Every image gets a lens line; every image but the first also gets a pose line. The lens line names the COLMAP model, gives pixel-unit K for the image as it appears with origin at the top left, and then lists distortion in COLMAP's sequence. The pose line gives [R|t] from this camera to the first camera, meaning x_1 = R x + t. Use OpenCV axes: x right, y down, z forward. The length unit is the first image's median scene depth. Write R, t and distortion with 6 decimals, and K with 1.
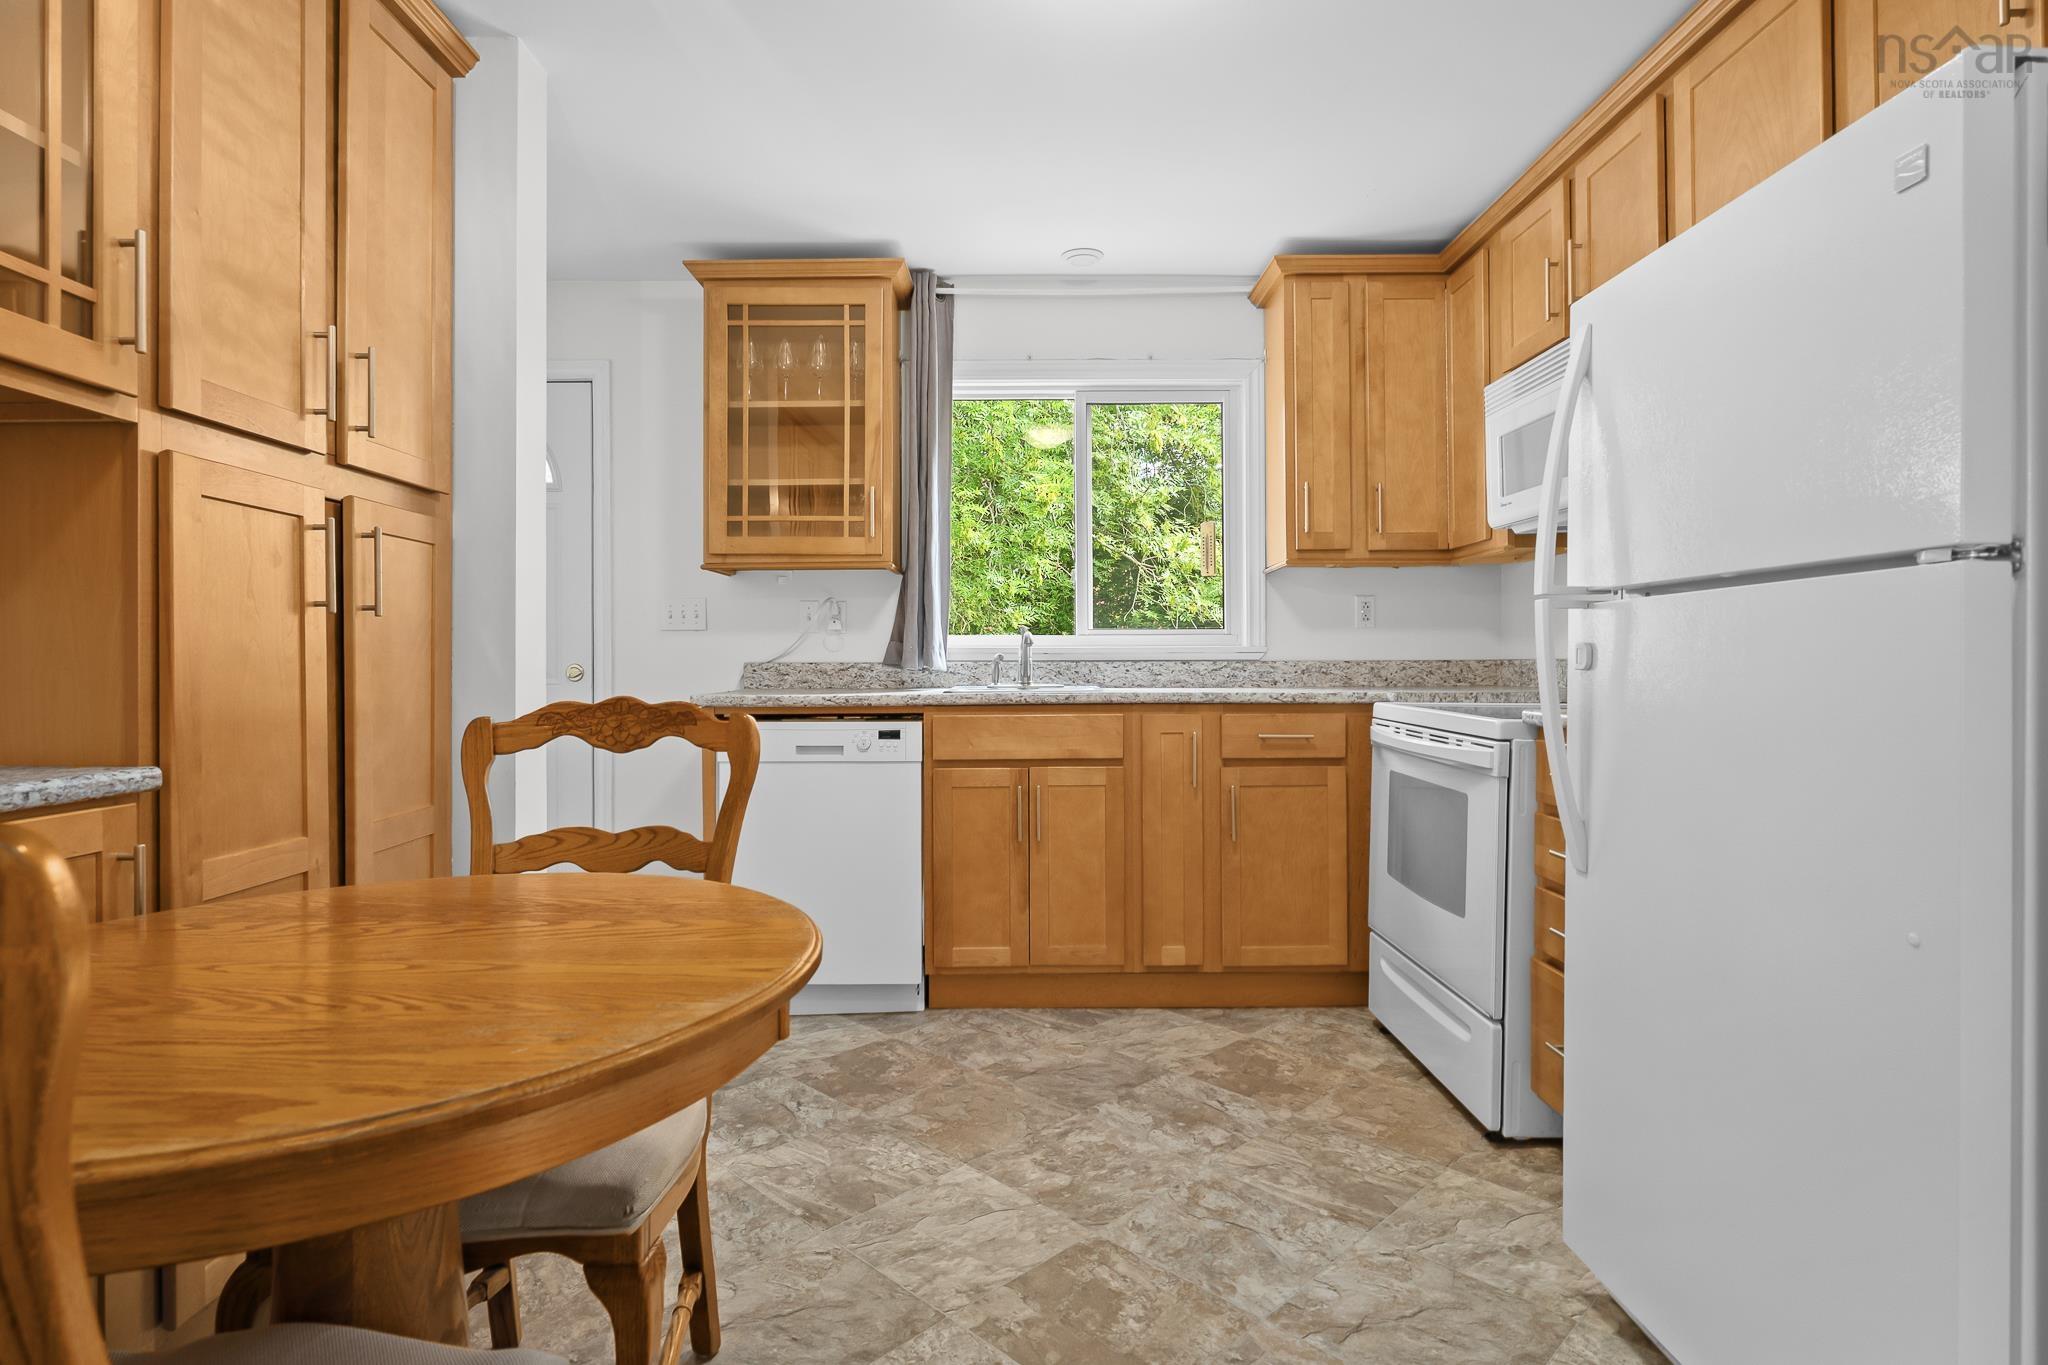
lens RADIAL K [[1035.1, 0, 1035.0], [0, 1035.1, 665.0], [0, 0, 1]] dist [-0.001593, -0.000288]
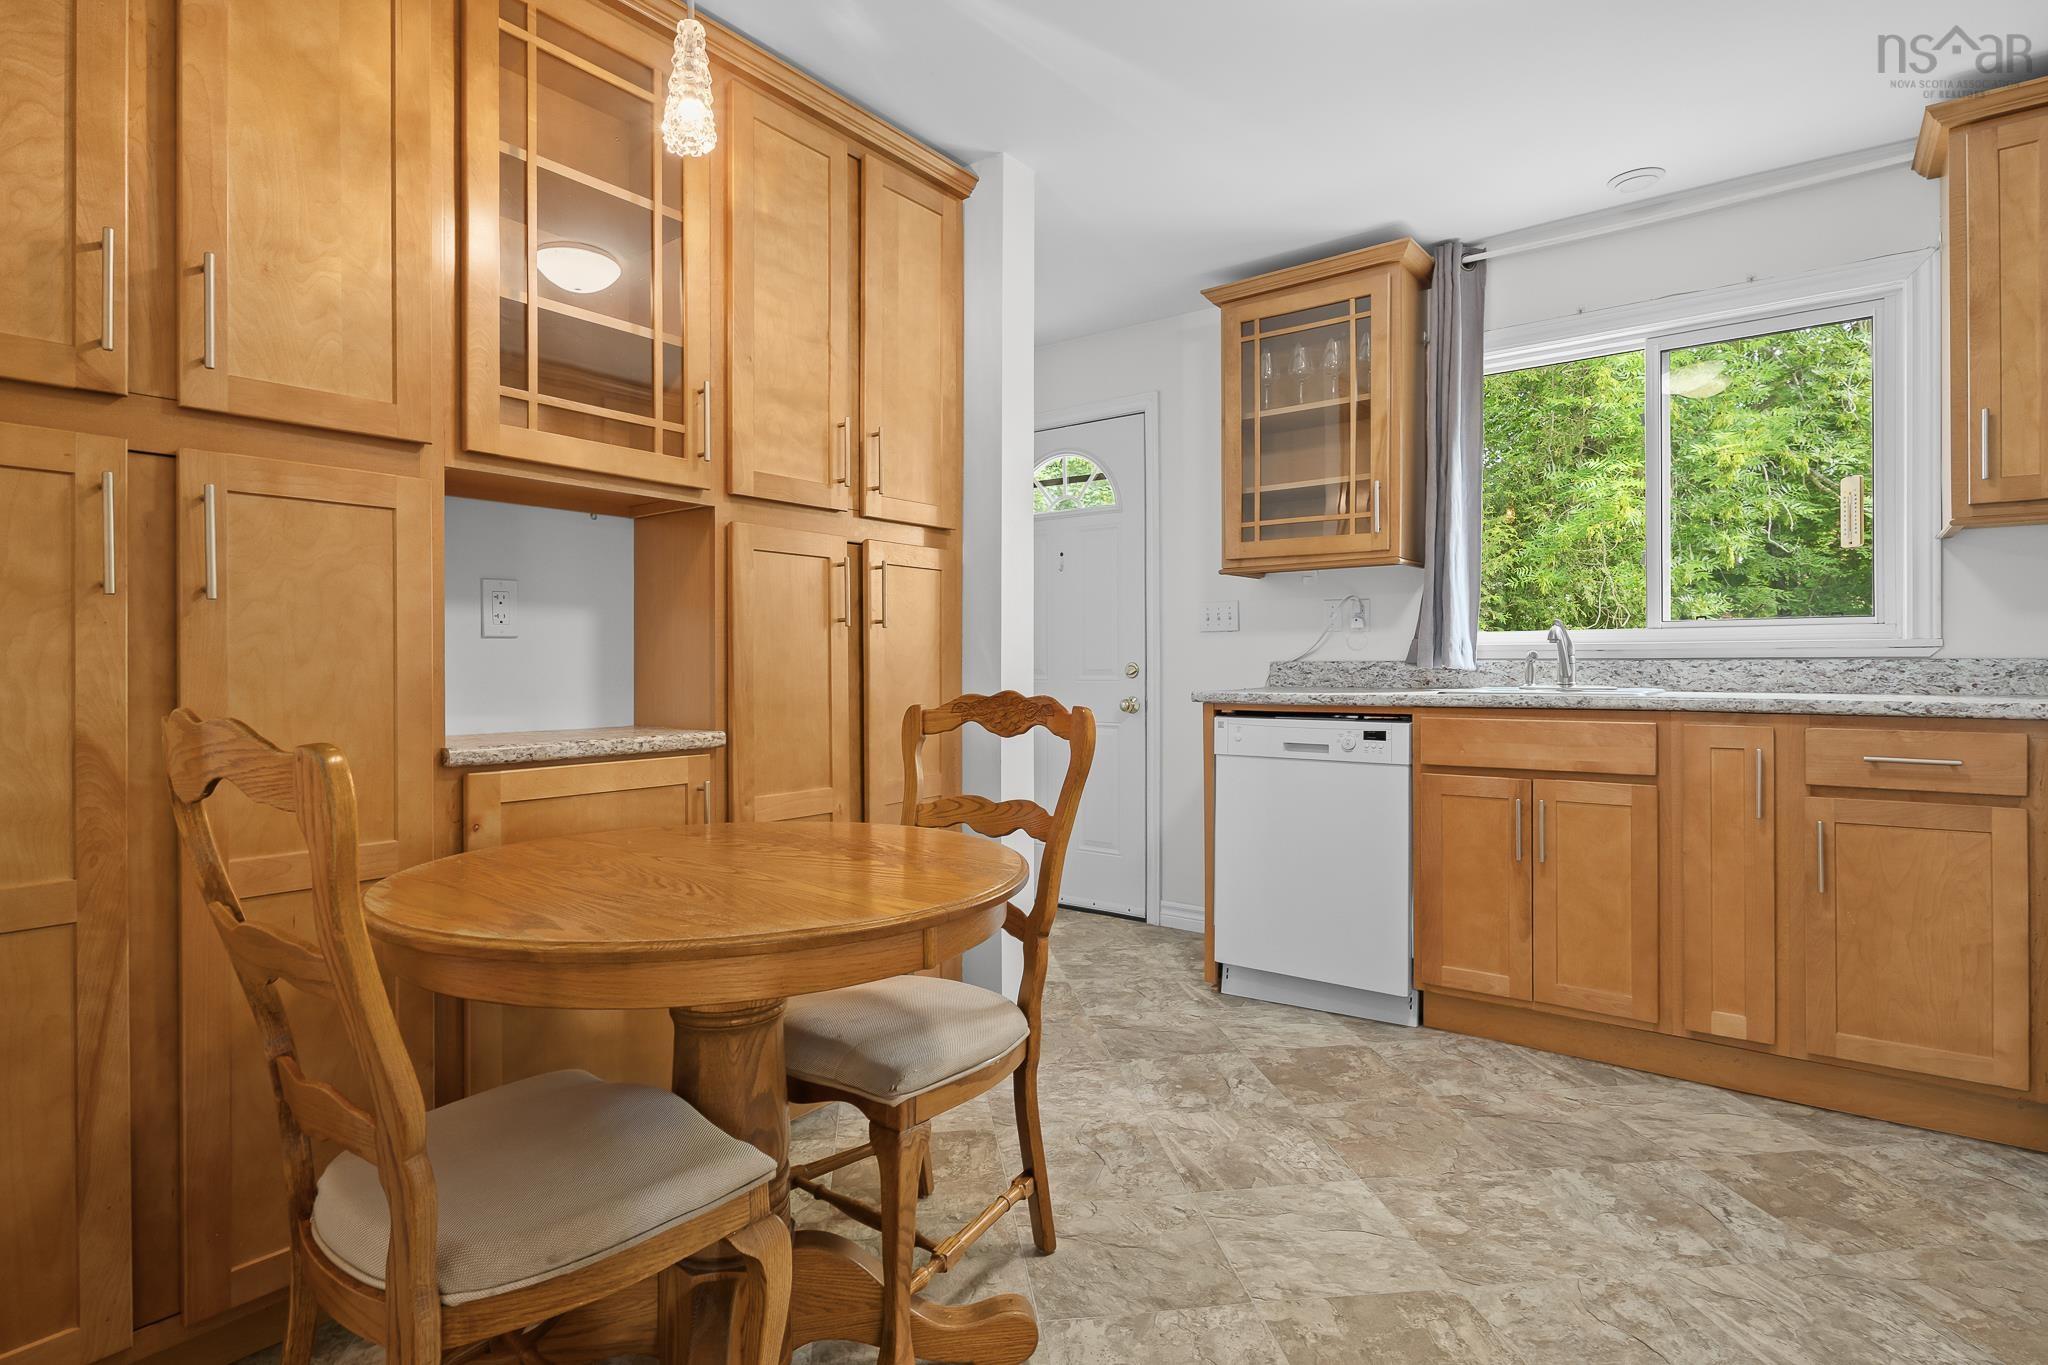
lens RADIAL K [[1035.1, 0, 1026.3], [0, 1035.1, 668.6], [0, 0, 1]] dist [-0.001593, -0.000288]
pose [[0.790492, 0.003694, -0.612461, 0.234036], [-0.000176, 0.999983, 0.005804, -0.001469], [0.612472, -0.004481, 0.790479, 0.037404]]
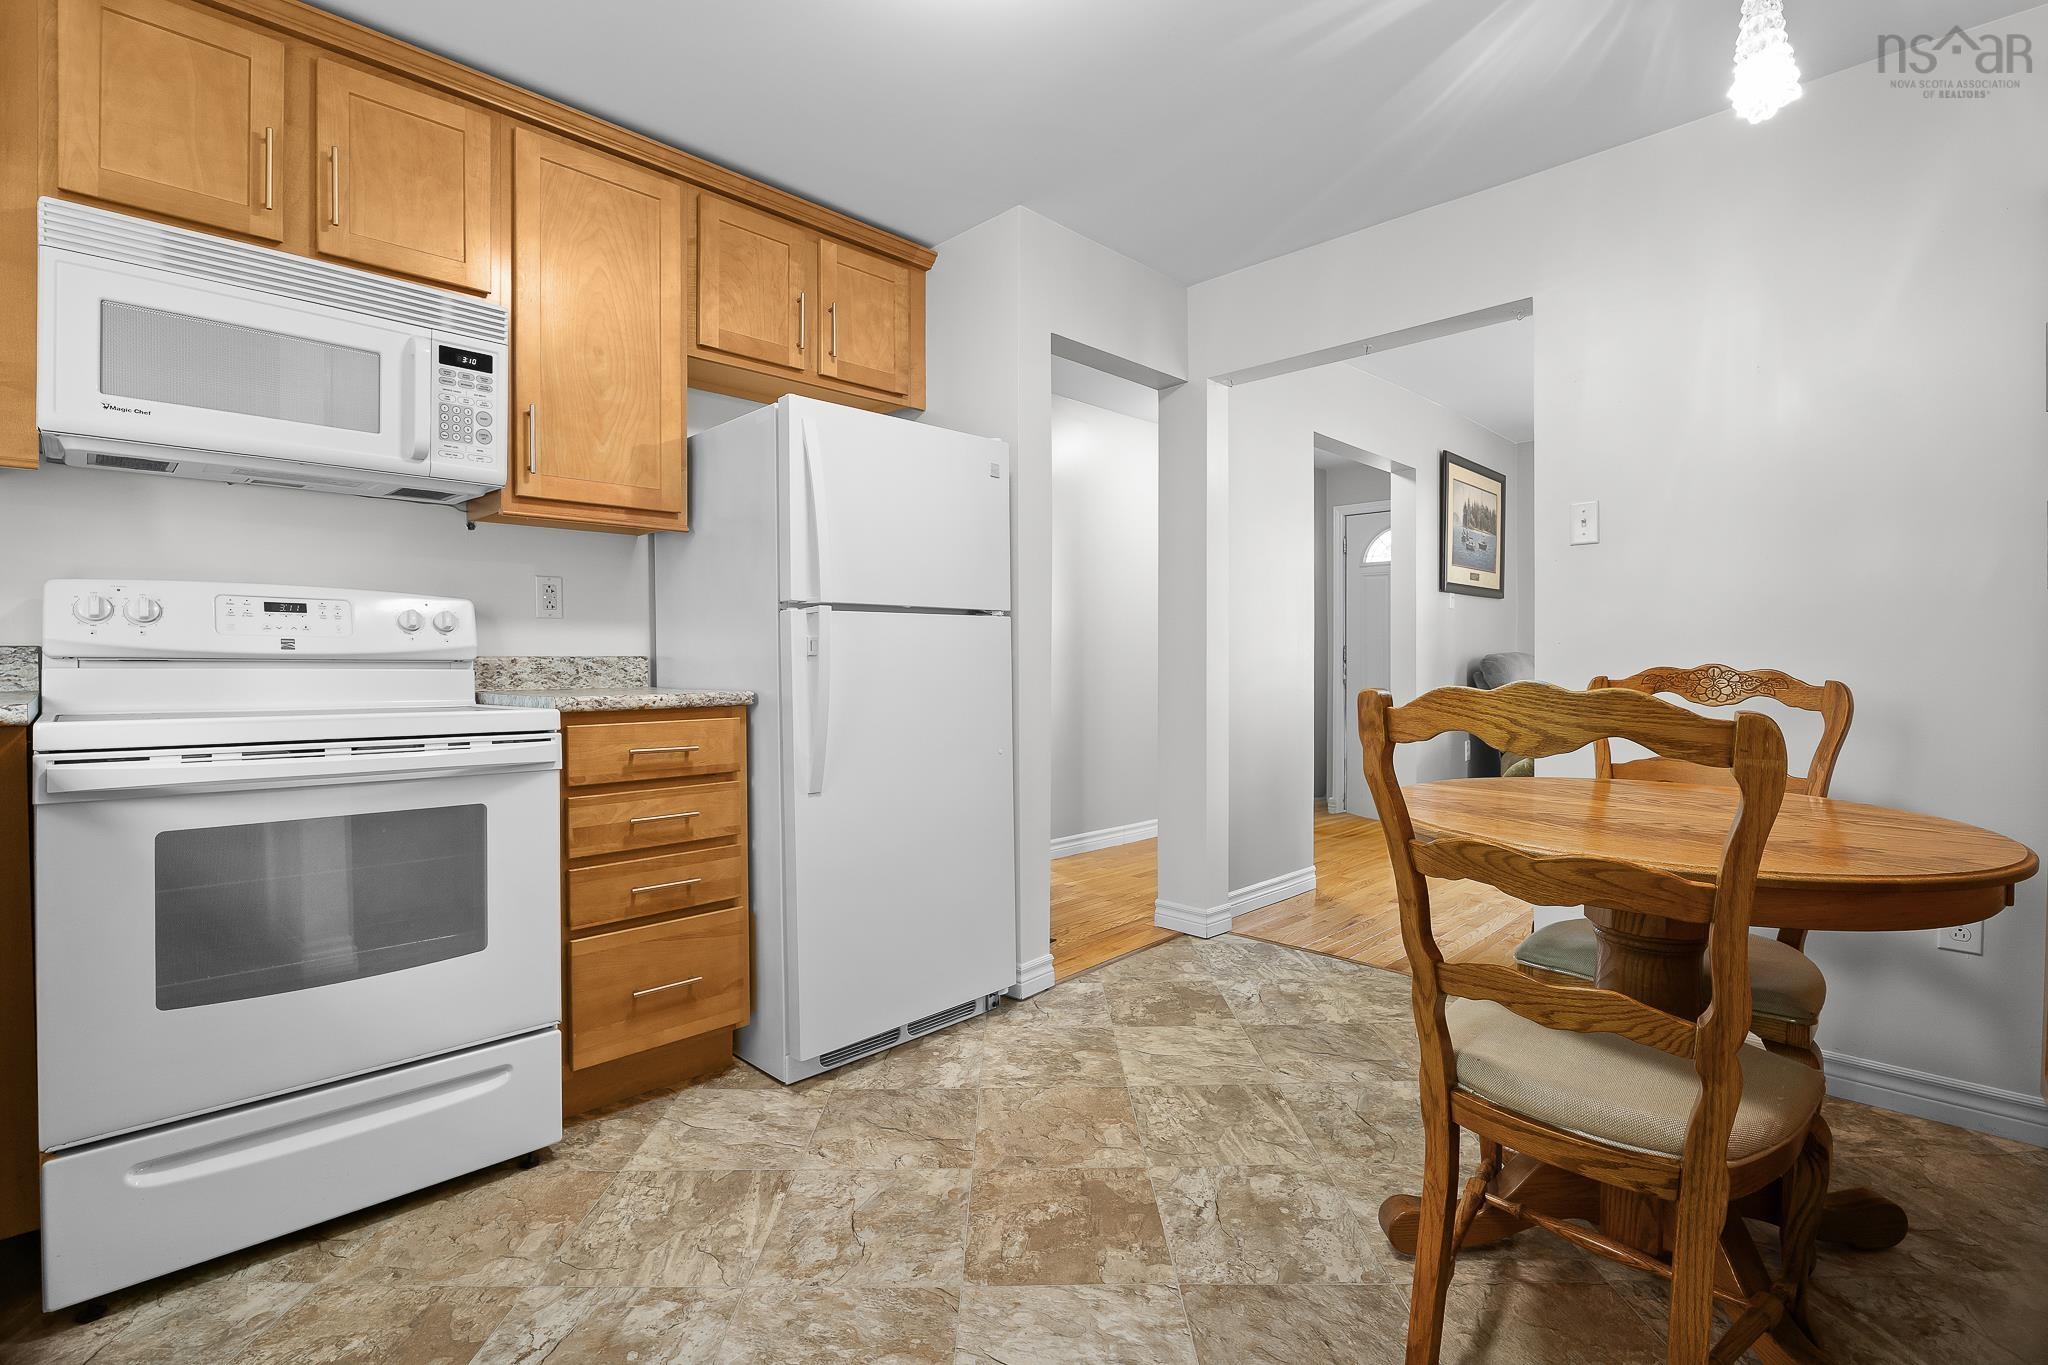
lens RADIAL K [[919.1, 0, 1009.4], [0, 919.1, 673.3], [0, 0, 1]] dist [-0.011929, -0.002440]
pose [[-0.693314, -0.006474, 0.720607, -0.435206], [0.003312, 0.999920, 0.012170, 0.007823], [-0.720628, 0.010824, -0.693237, 1.227873]]
